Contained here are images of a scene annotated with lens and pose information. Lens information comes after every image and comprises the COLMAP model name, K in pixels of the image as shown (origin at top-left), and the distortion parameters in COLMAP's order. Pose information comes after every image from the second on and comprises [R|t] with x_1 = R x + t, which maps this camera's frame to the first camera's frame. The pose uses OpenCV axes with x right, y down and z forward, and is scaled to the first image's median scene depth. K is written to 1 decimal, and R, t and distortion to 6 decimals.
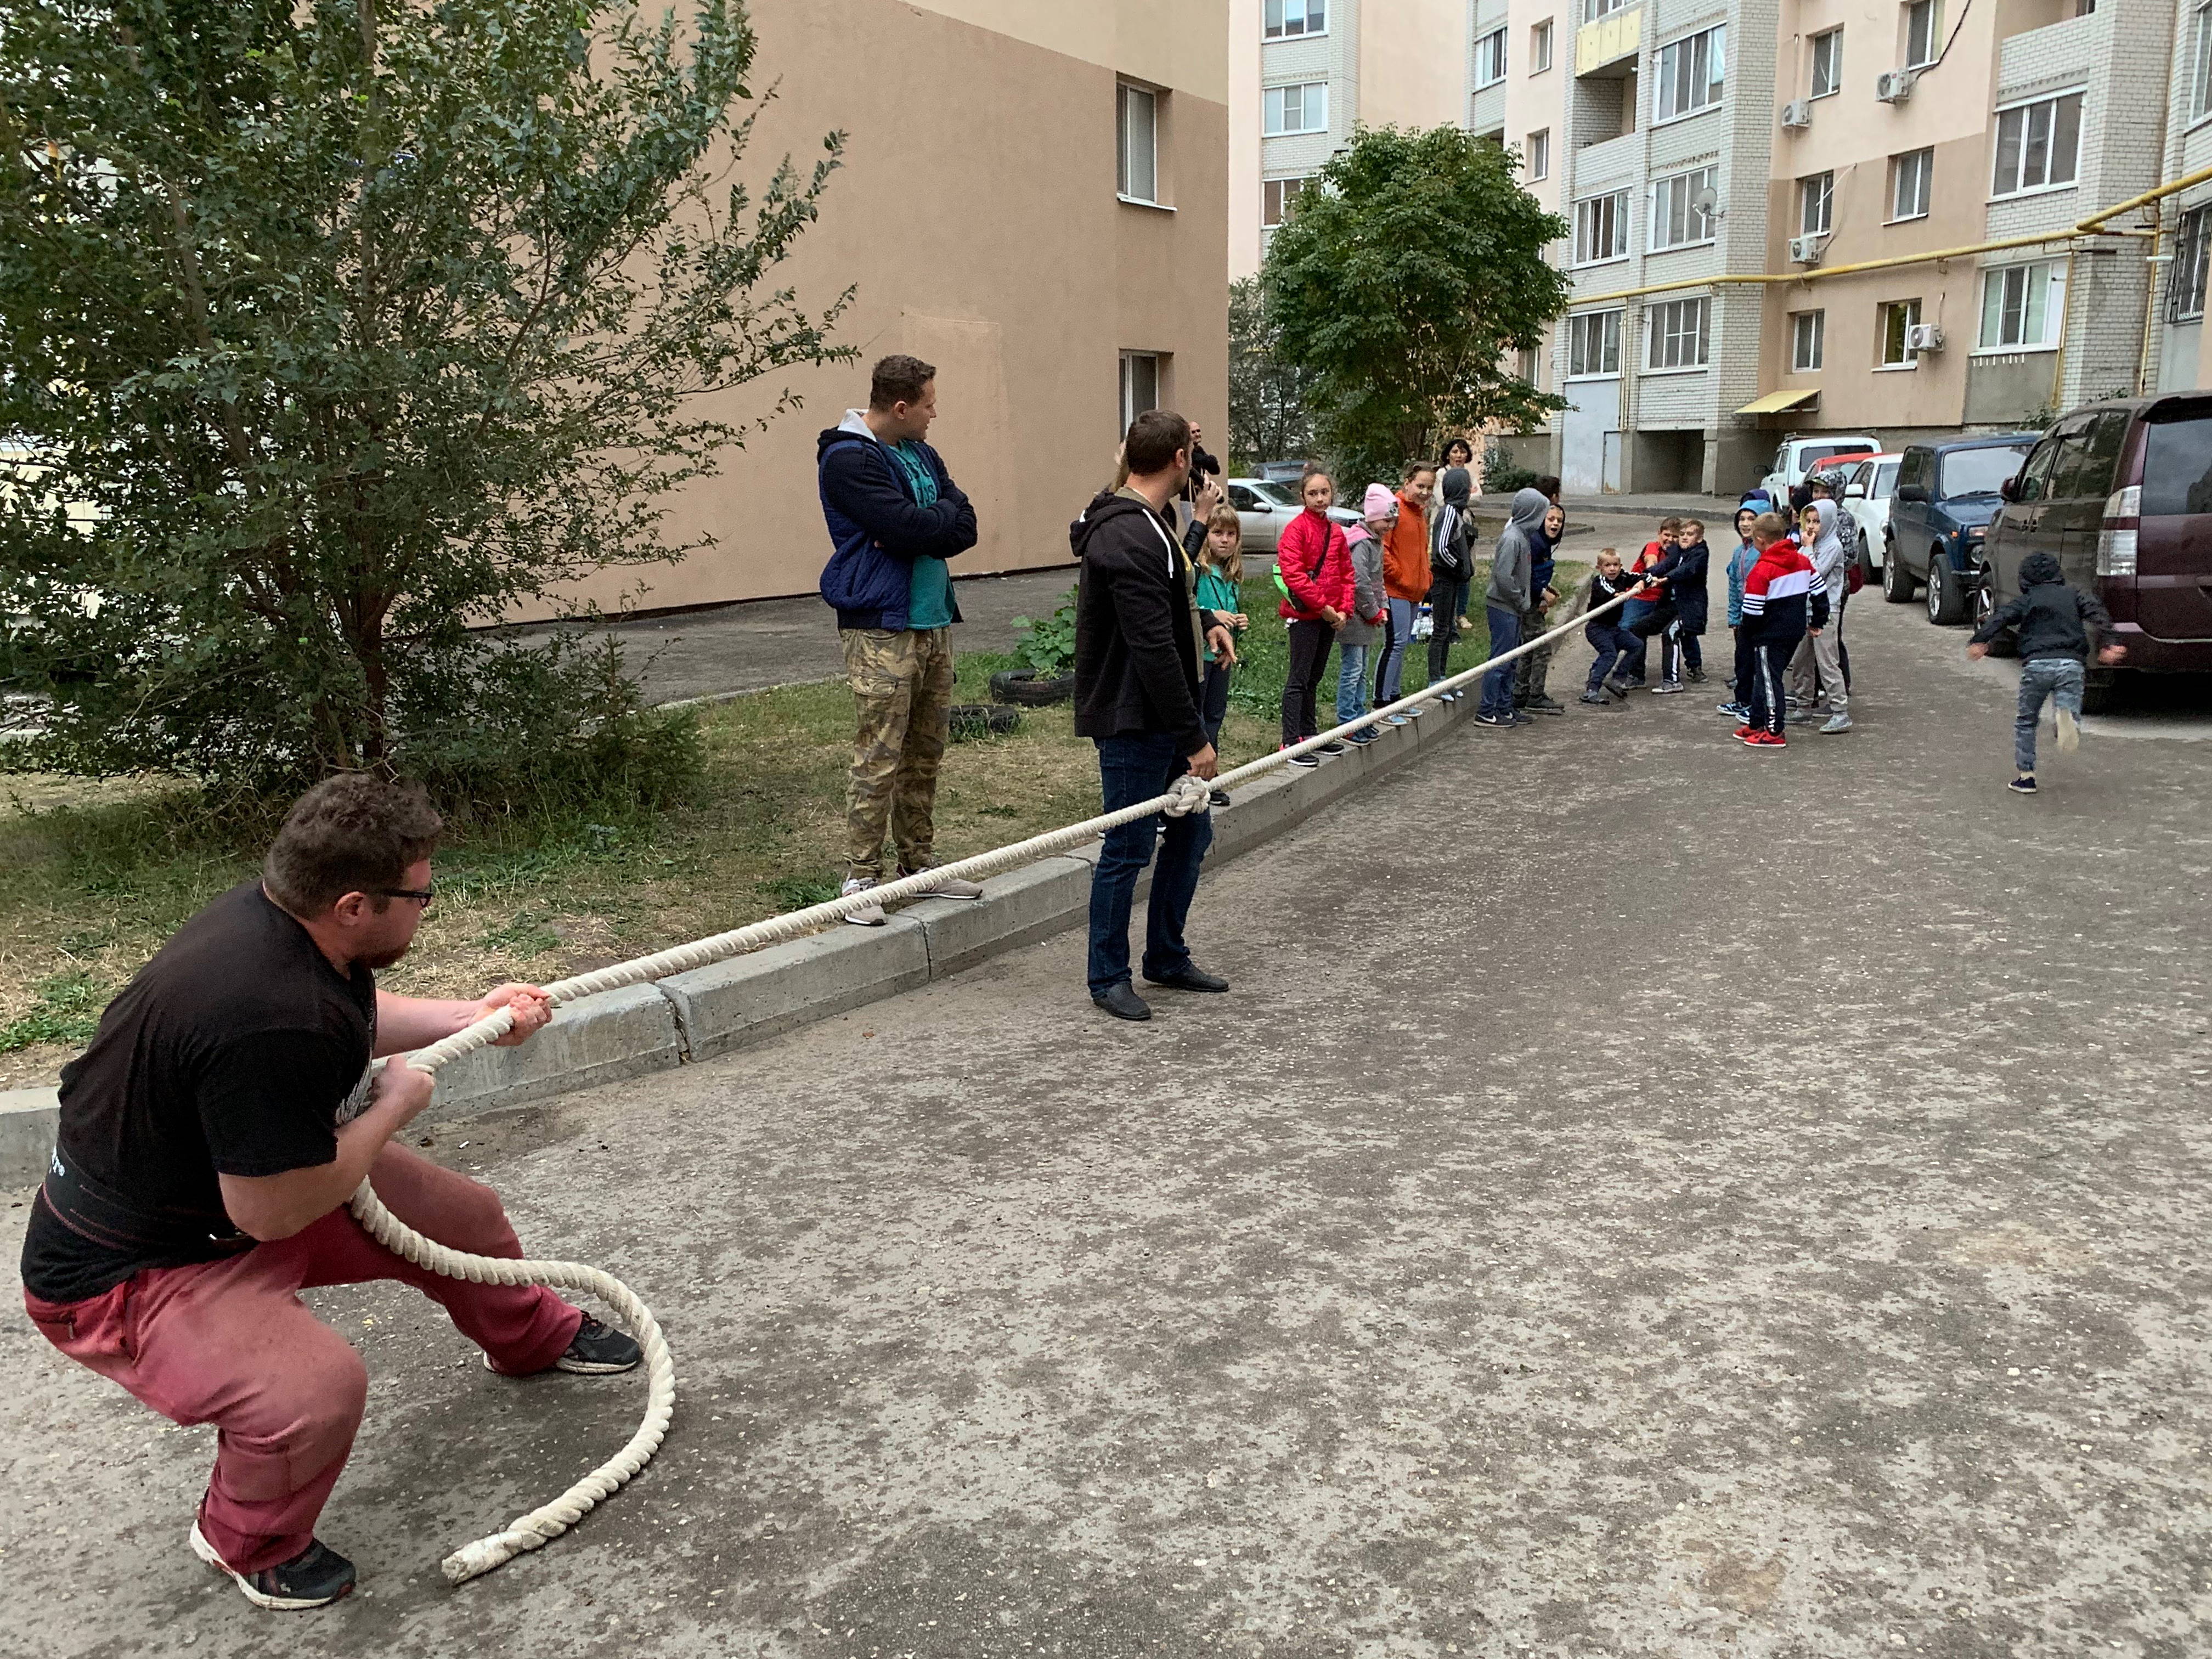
lens RADIAL K [[1819.8, 0, 1101.4], [0, 1819.8, 836.9], [0, 0, 1]] dist [0.084057, -0.034597]
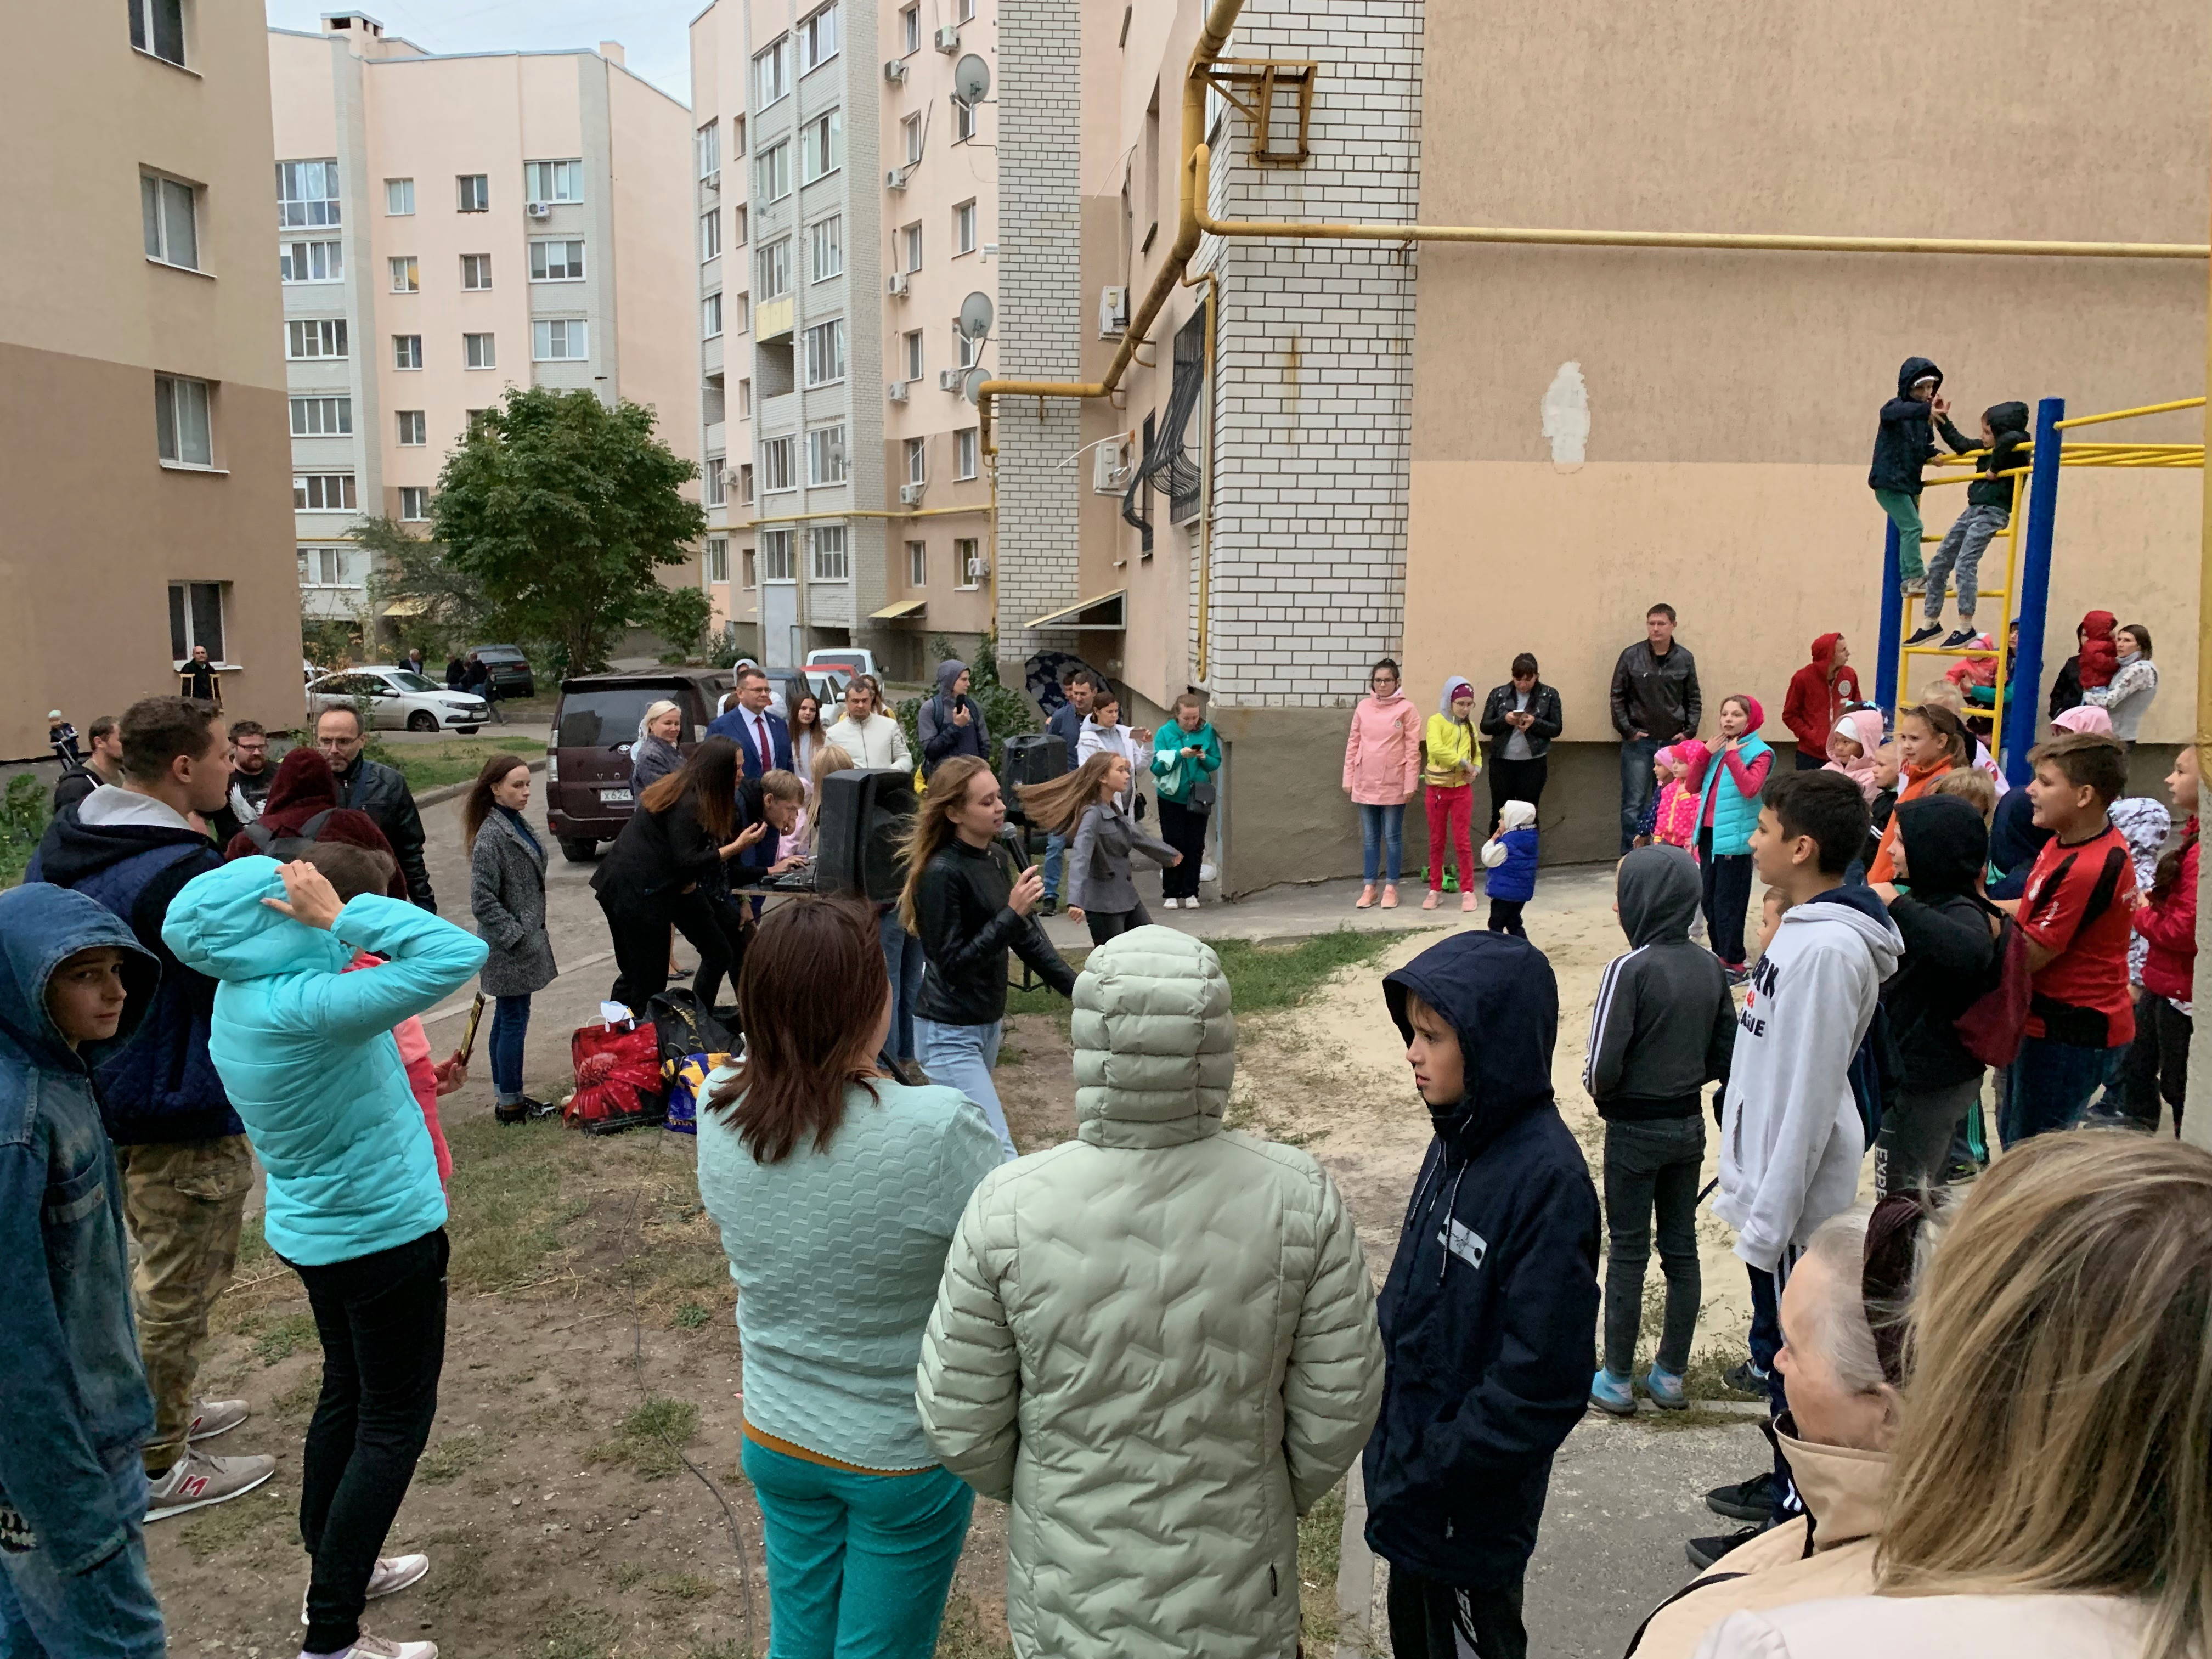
lens RADIAL K [[1710.9, 0, 1042.9], [0, 1710.9, 857.5], [0, 0, 1]] dist [0.032106, -0.018635]
pose [[0.956982, -0.023502, 0.289192, 0.149321], [0.042771, 0.997252, -0.060491, 0.013298], [-0.286976, 0.070258, 0.955358, -0.183704]]
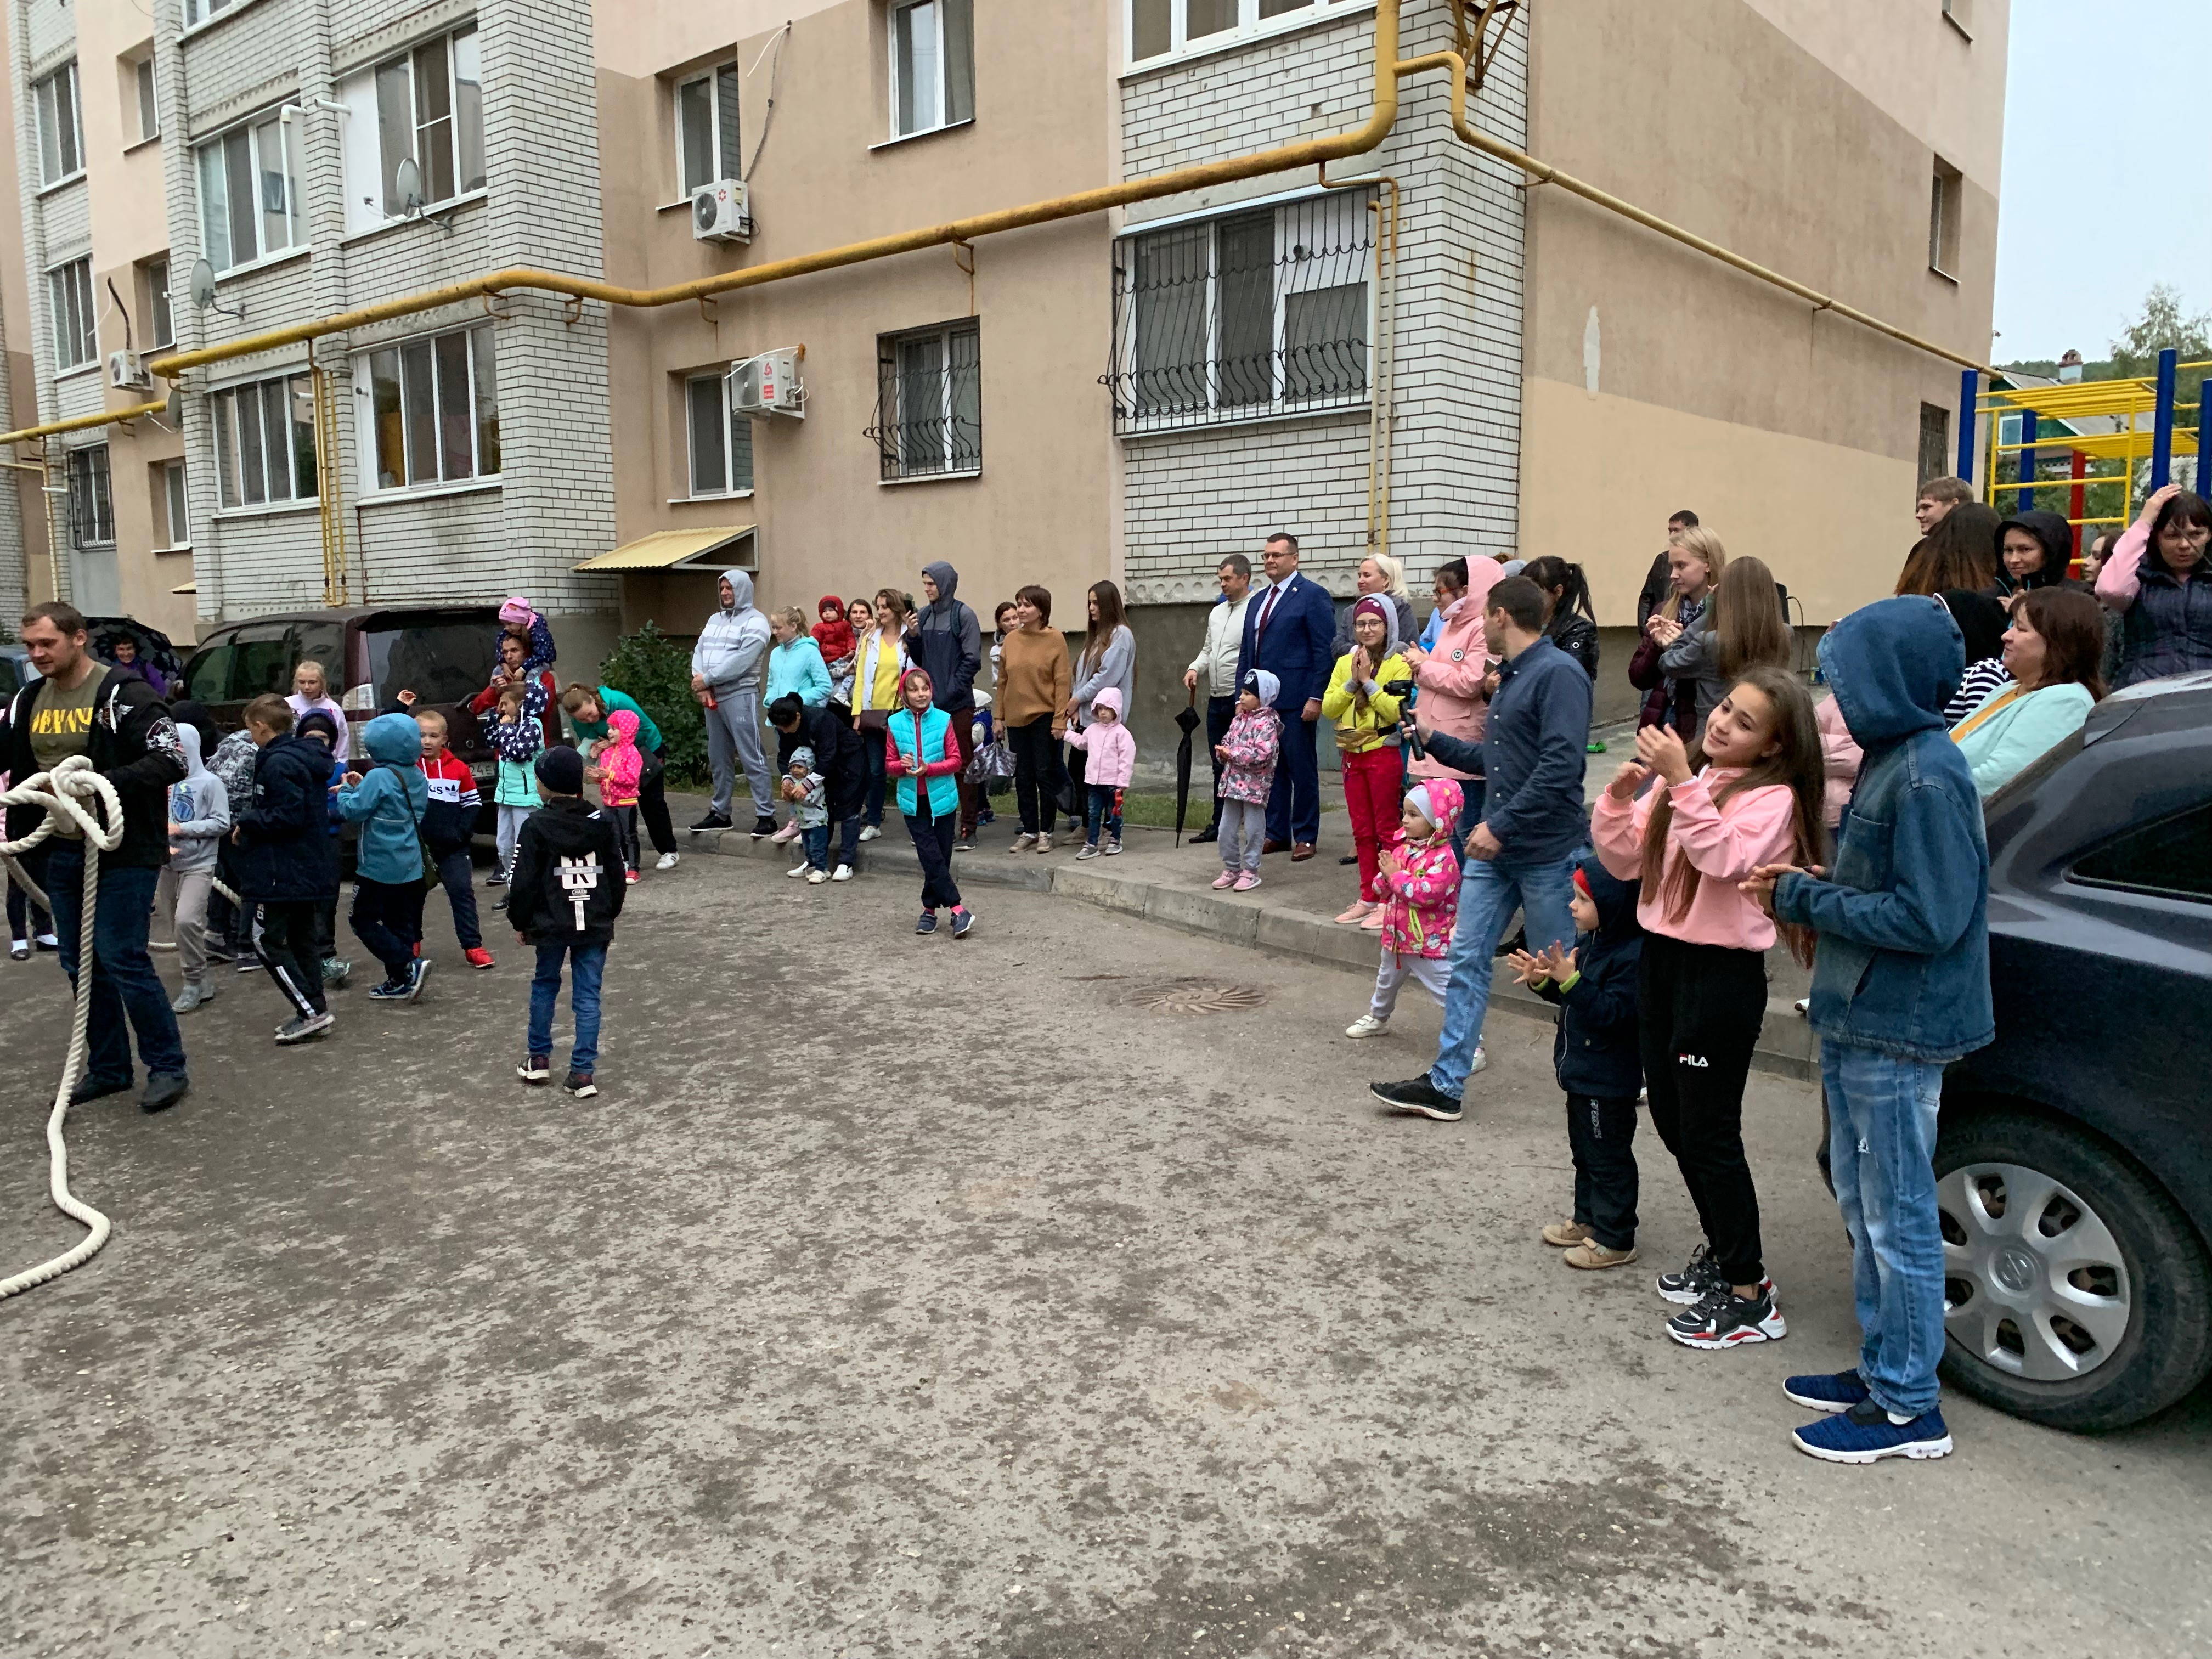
lens RADIAL K [[1710.9, 0, 1118.2], [0, 1710.9, 842.5], [0, 0, 1]] dist [0.032106, -0.018635]
pose [[0.435291, -0.103593, 0.894310, -0.065620], [0.195079, 0.980610, 0.018639, -0.004823], [-0.878901, 0.166348, 0.447059, 0.032437]]
